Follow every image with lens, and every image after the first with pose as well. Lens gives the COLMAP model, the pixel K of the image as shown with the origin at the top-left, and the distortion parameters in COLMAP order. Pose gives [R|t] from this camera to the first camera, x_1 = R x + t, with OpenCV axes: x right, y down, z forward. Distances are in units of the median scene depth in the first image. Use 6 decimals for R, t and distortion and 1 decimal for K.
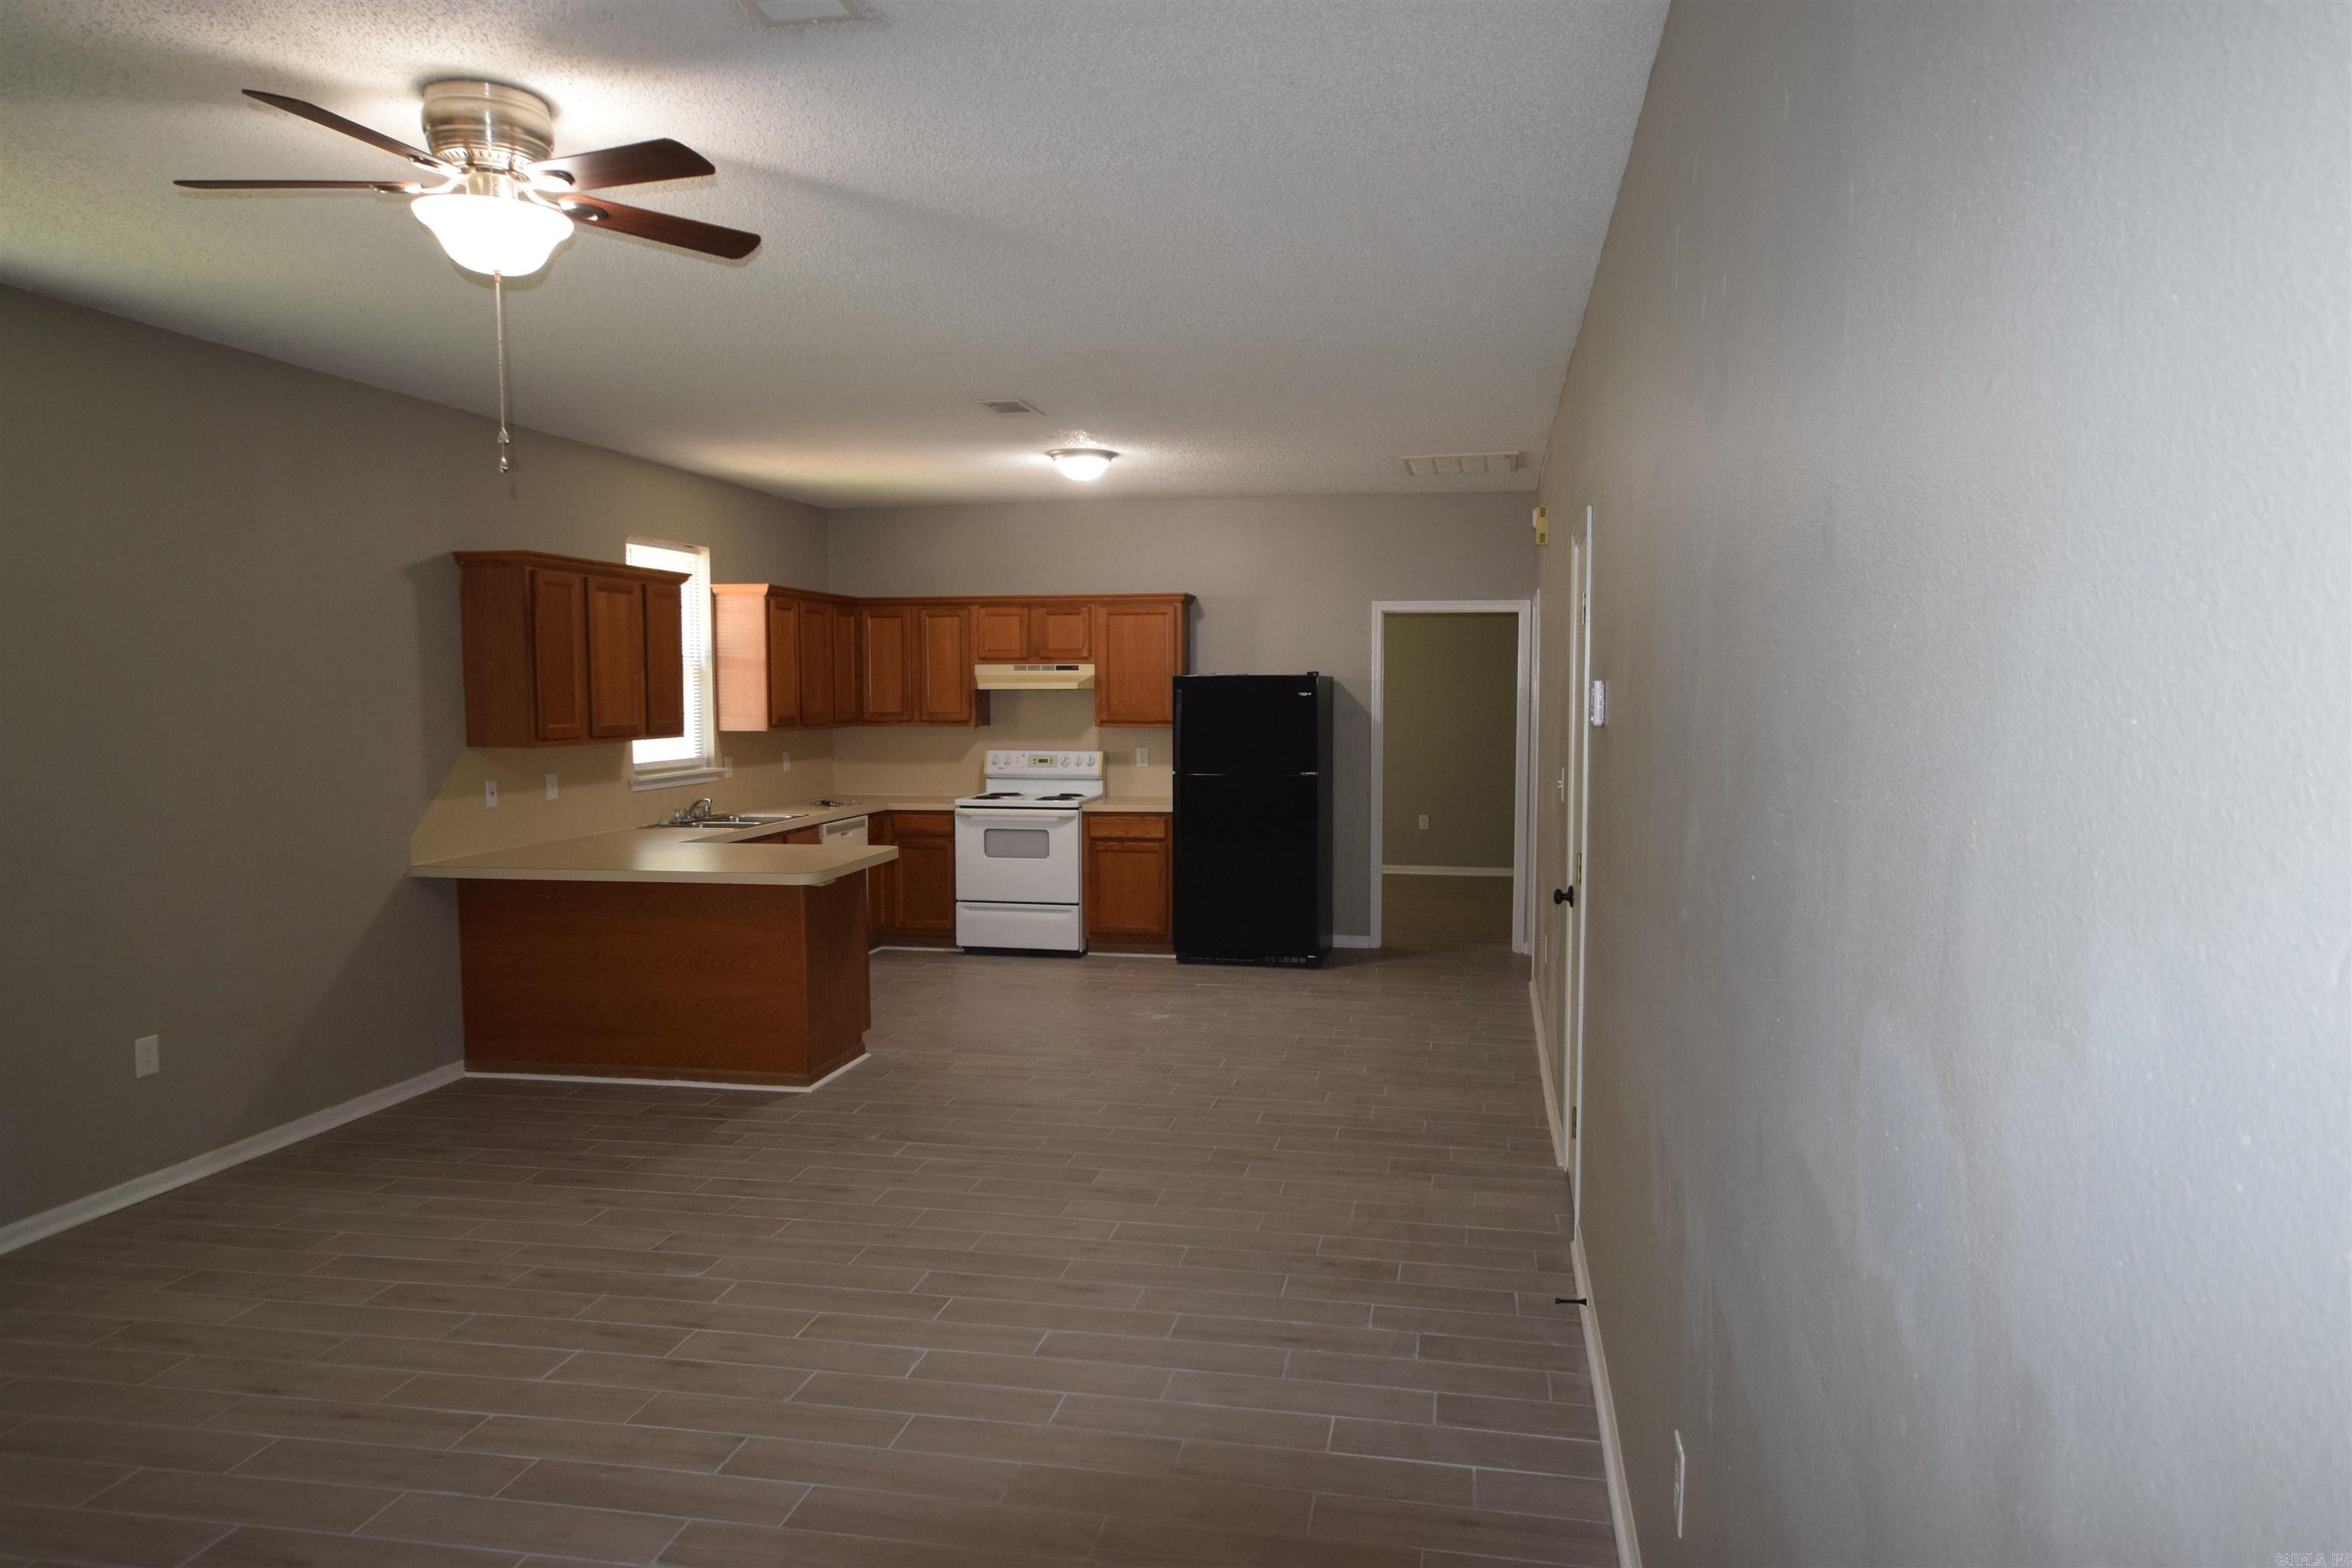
lens RADIAL K [[1513.1, 0, 1186.6], [0, 1513.1, 789.1], [0, 0, 1]] dist [0.010421, 0.021827]
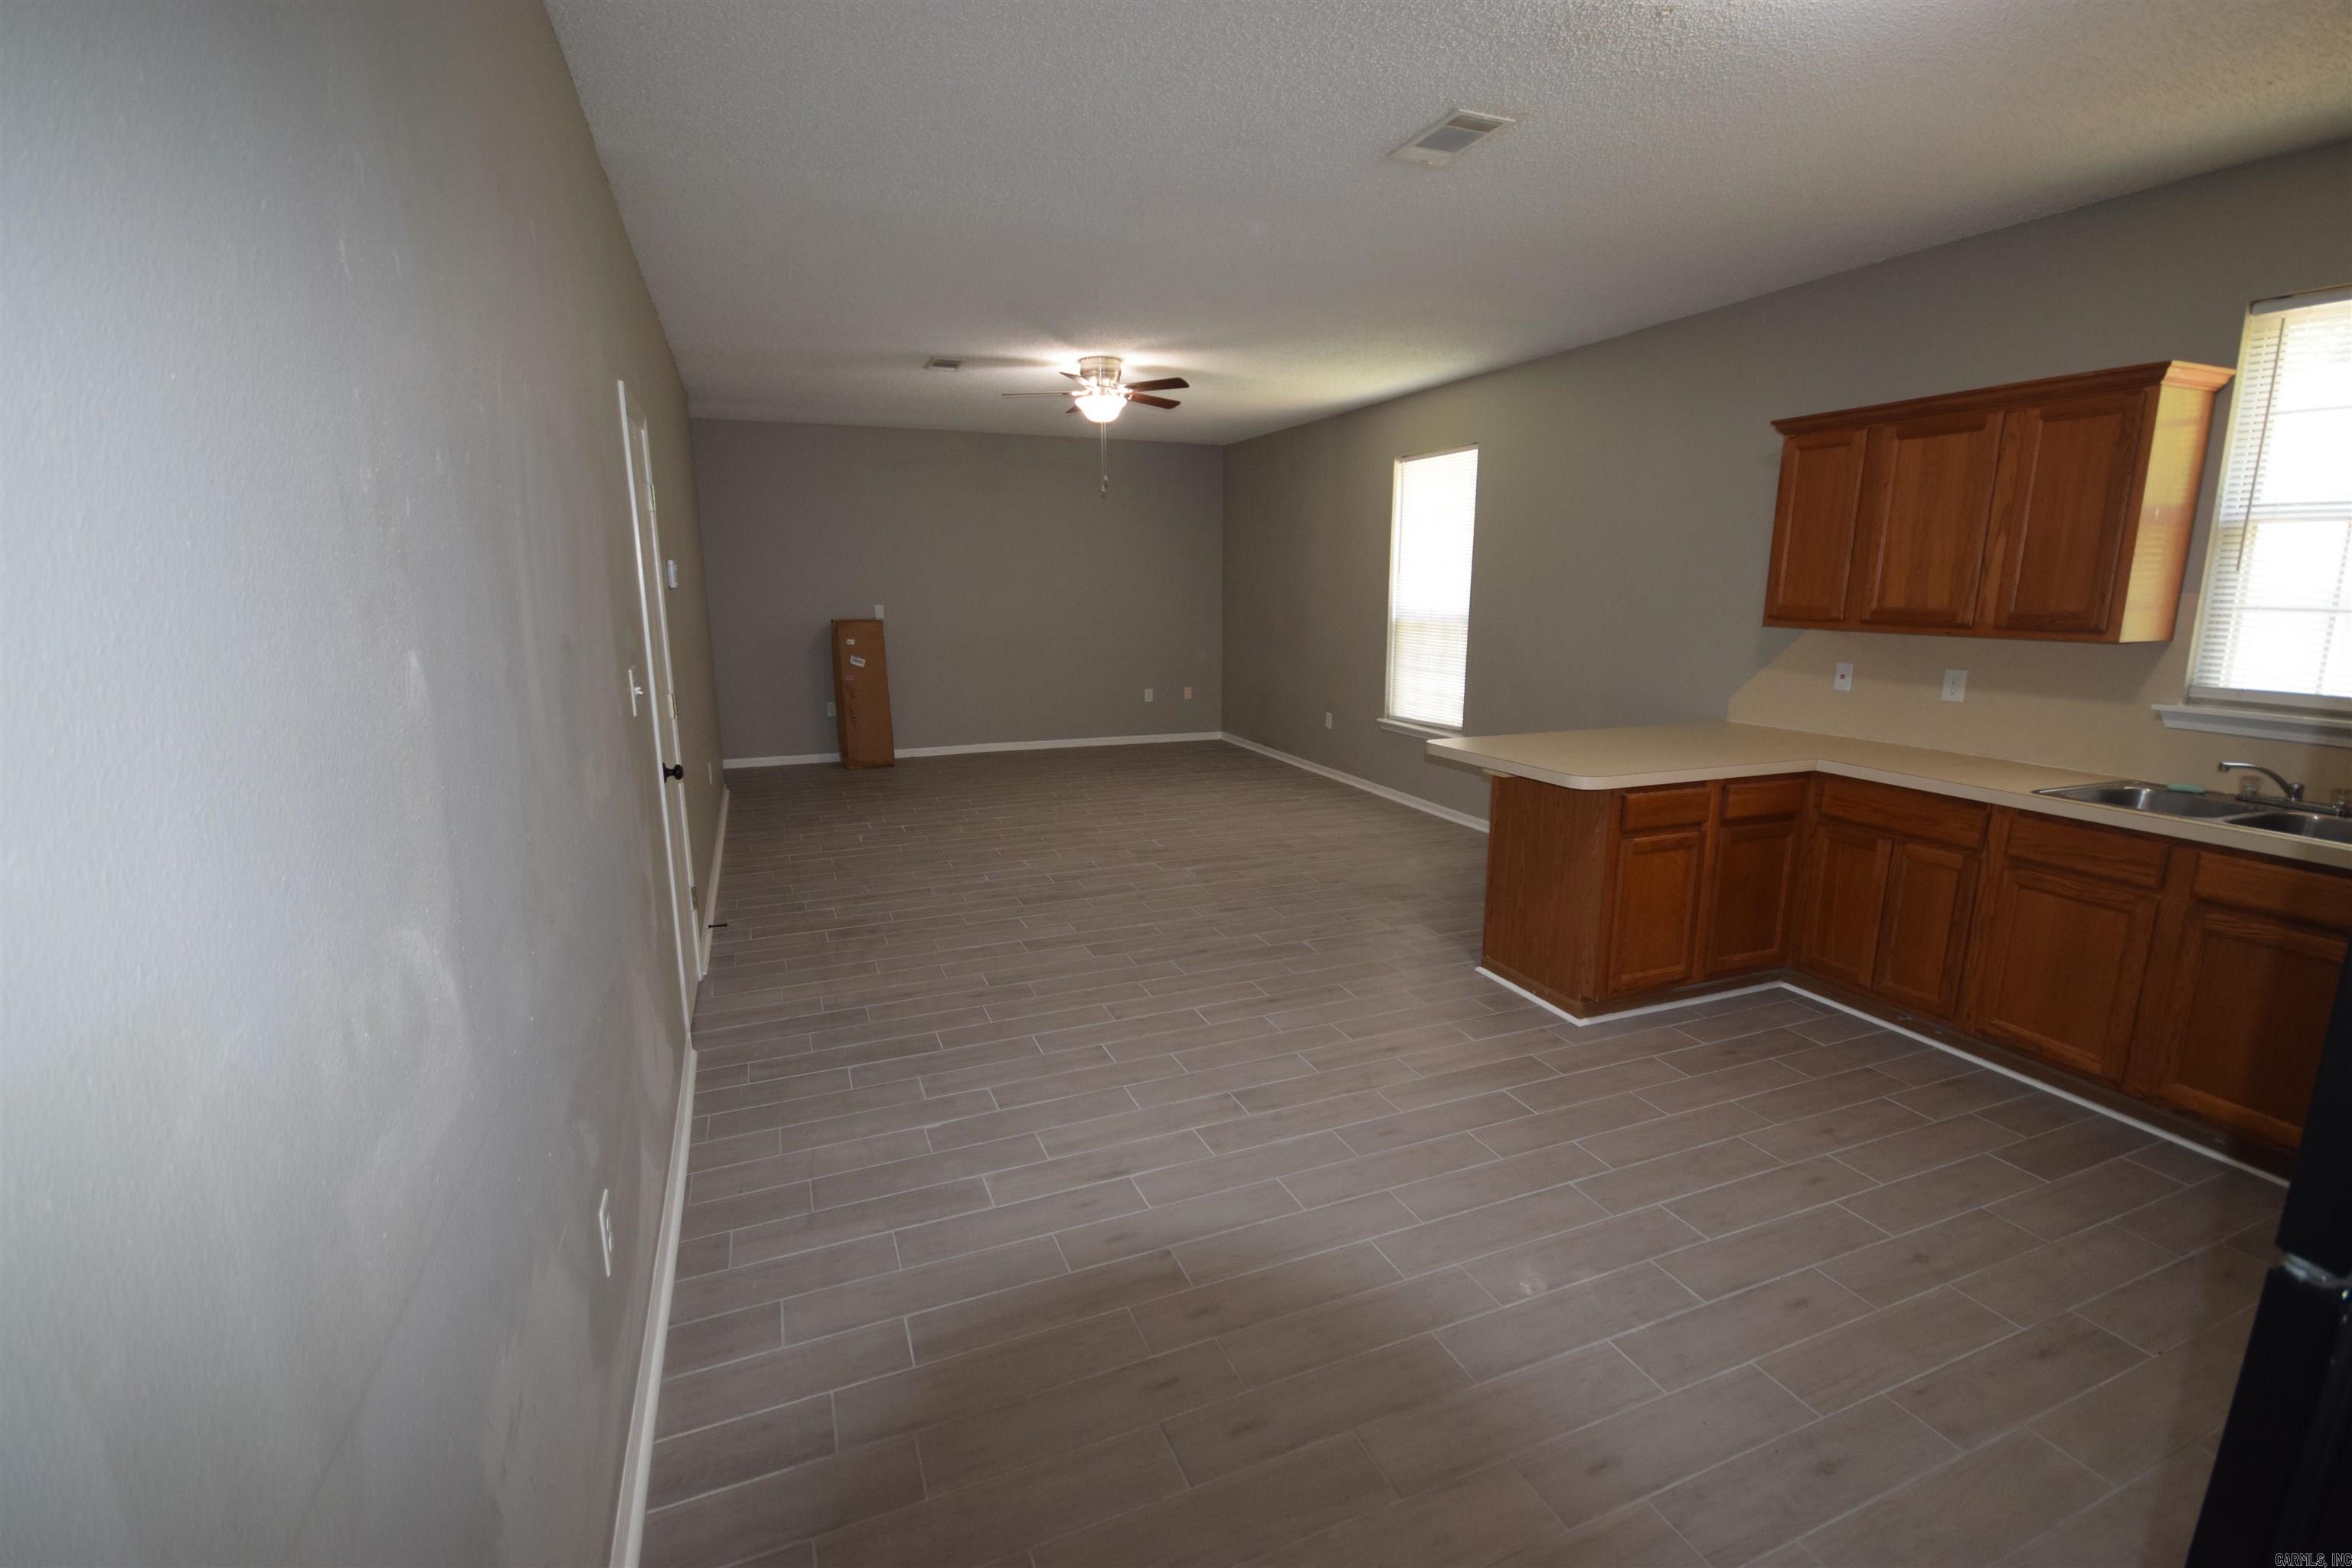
lens RADIAL K [[1033.7, 0, 1185.5], [0, 1033.7, 793.4], [0, 0, 1]] dist [0.004903, -0.008824]
pose [[-0.835792, 0.113247, -0.537241, 0.312615], [-0.036151, 0.965023, 0.259662, -0.099562], [0.547855, 0.236445, -0.802464, 1.627599]]
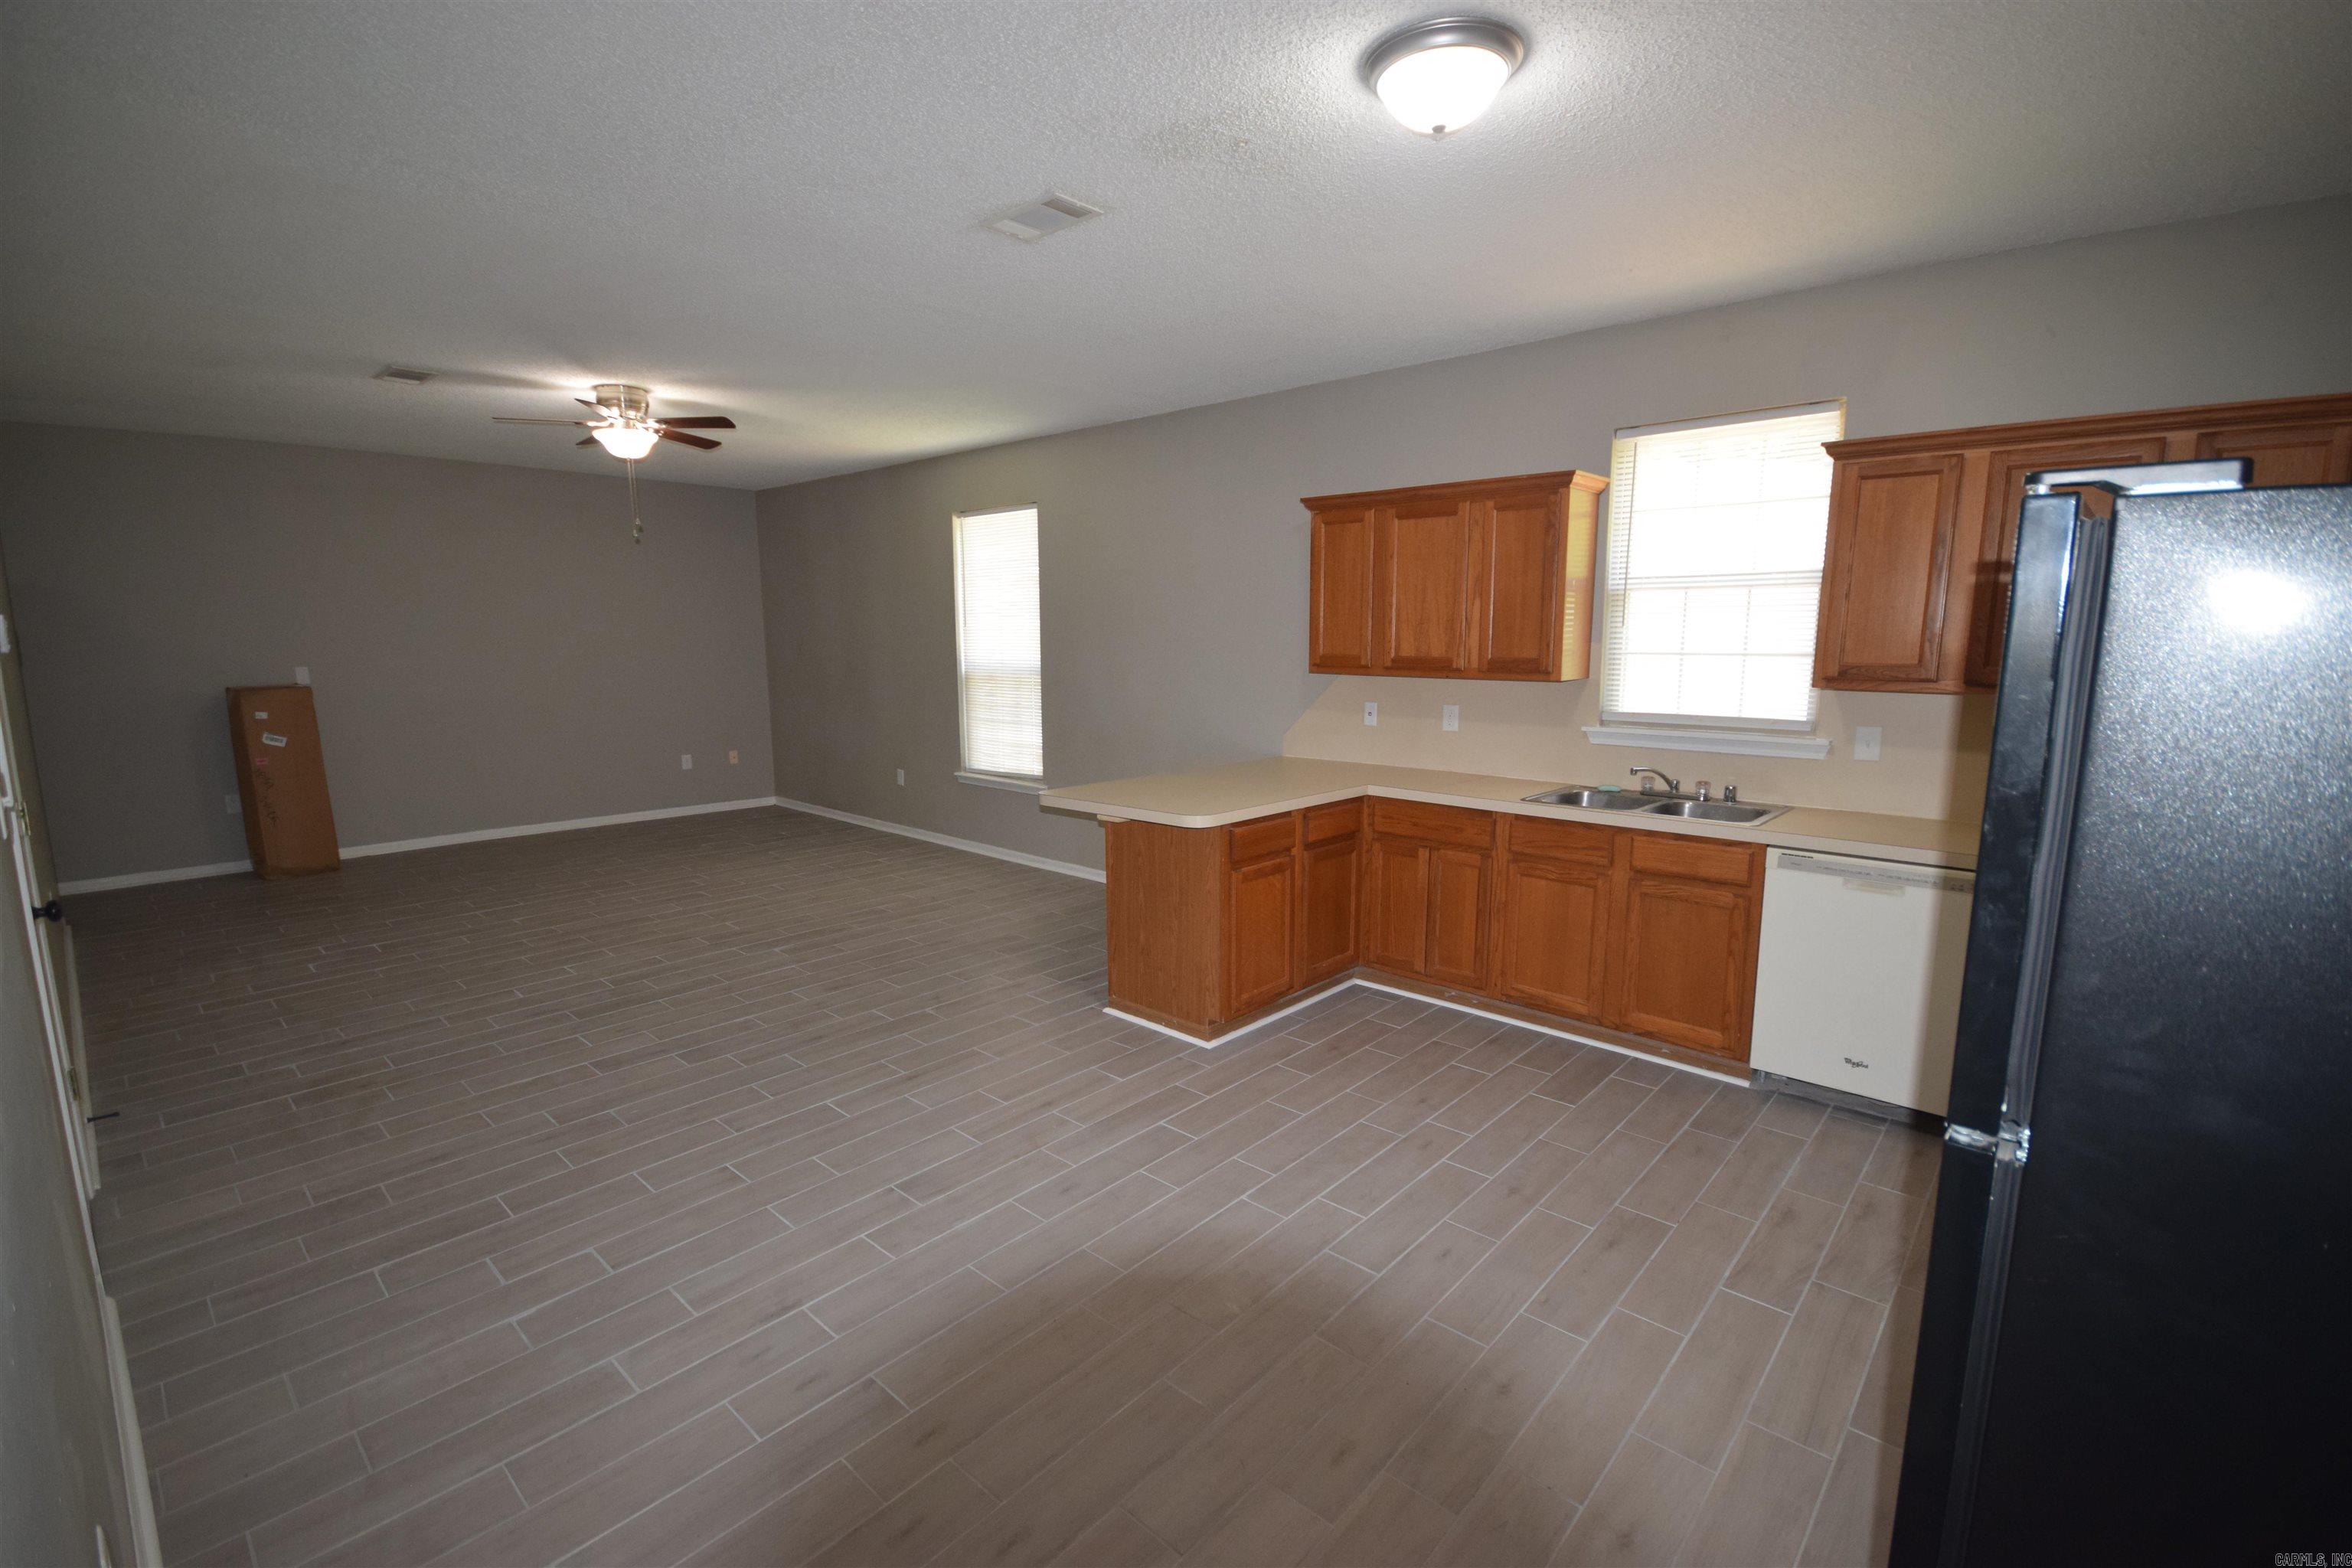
lens RADIAL K [[1033.7, 0, 1191.0], [0, 1033.7, 792.2], [0, 0, 1]] dist [0.004903, -0.008824]
pose [[-0.512960, 0.136964, -0.847415, 0.347824], [-0.055819, 0.979778, 0.192146, -0.100499], [0.856596, 0.145866, -0.494942, 1.582571]]
